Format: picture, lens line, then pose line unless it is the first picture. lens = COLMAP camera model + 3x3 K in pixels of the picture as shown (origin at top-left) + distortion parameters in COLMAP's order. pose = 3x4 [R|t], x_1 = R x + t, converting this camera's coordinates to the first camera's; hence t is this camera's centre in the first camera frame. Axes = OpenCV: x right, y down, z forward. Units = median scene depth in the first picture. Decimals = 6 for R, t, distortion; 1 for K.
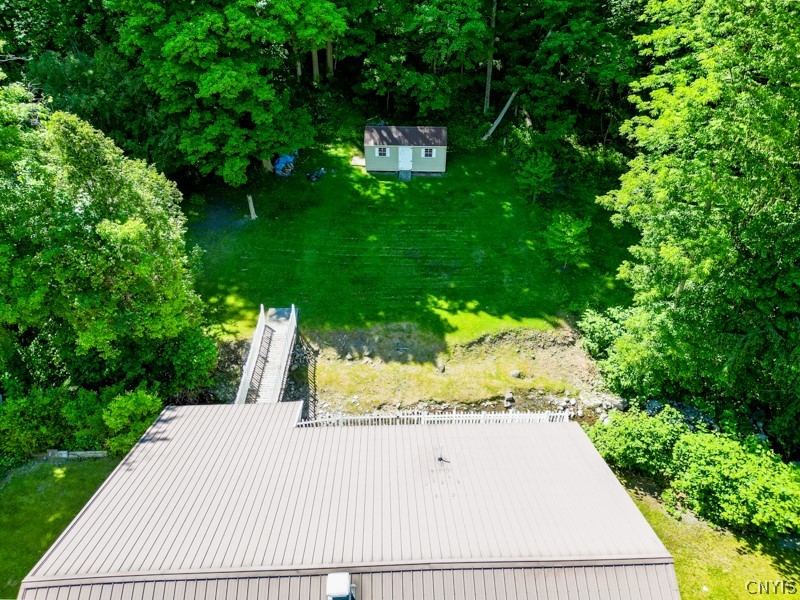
lens RADIAL K [[560.9, 0, 400.6], [0, 560.9, 296.1], [0, 0, 1]] dist [0.088757, -0.102028]
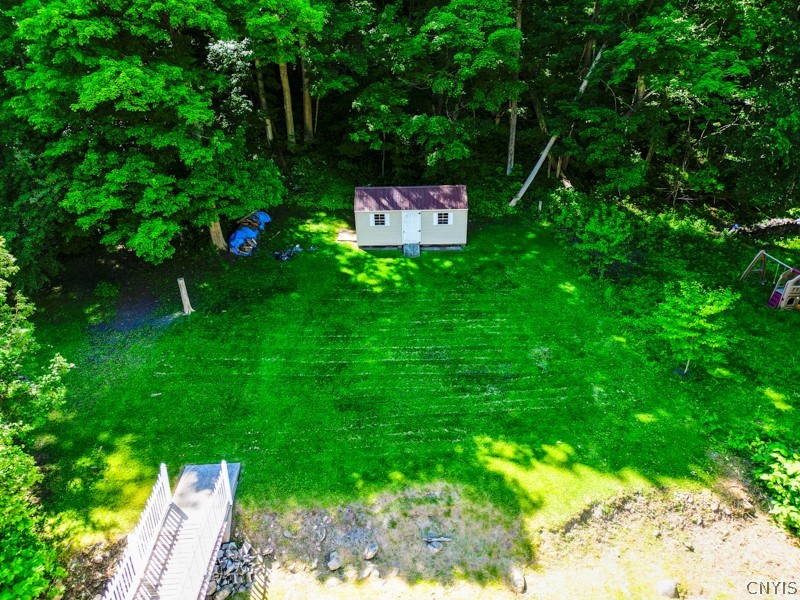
lens RADIAL K [[560.9, 0, 400.6], [0, 560.9, 296.1], [0, 0, 1]] dist [0.088757, -0.102028]
pose [[0.999208, -0.035734, 0.017483, -0.028066], [0.038428, 0.980660, -0.191912, -0.024056], [-0.010287, 0.192432, 0.981256, 0.397288]]
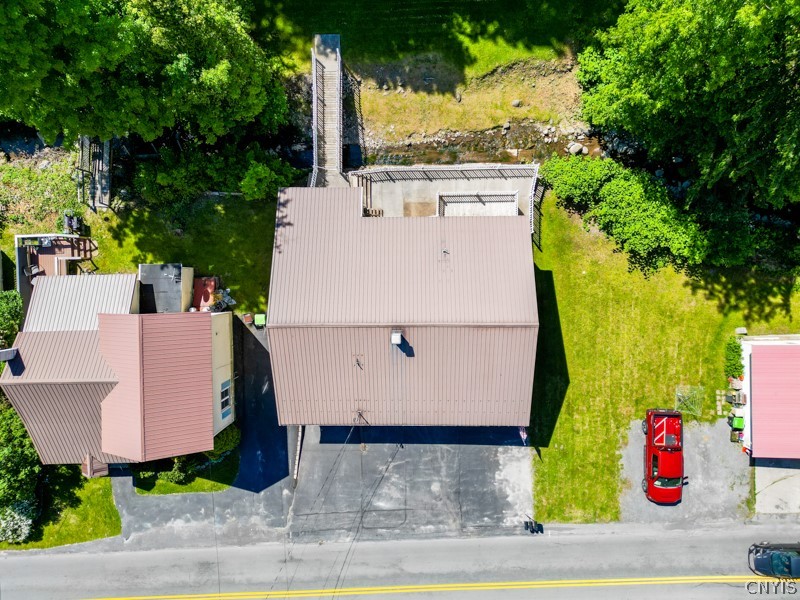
lens RADIAL K [[560.9, 0, 400.6], [0, 560.9, 296.1], [0, 0, 1]] dist [0.088757, -0.102028]
pose [[0.999237, 0.029557, -0.025531, -0.010794], [0.003192, 0.589689, 0.807624, -0.562077], [0.038926, -0.807090, 0.589144, -0.107370]]
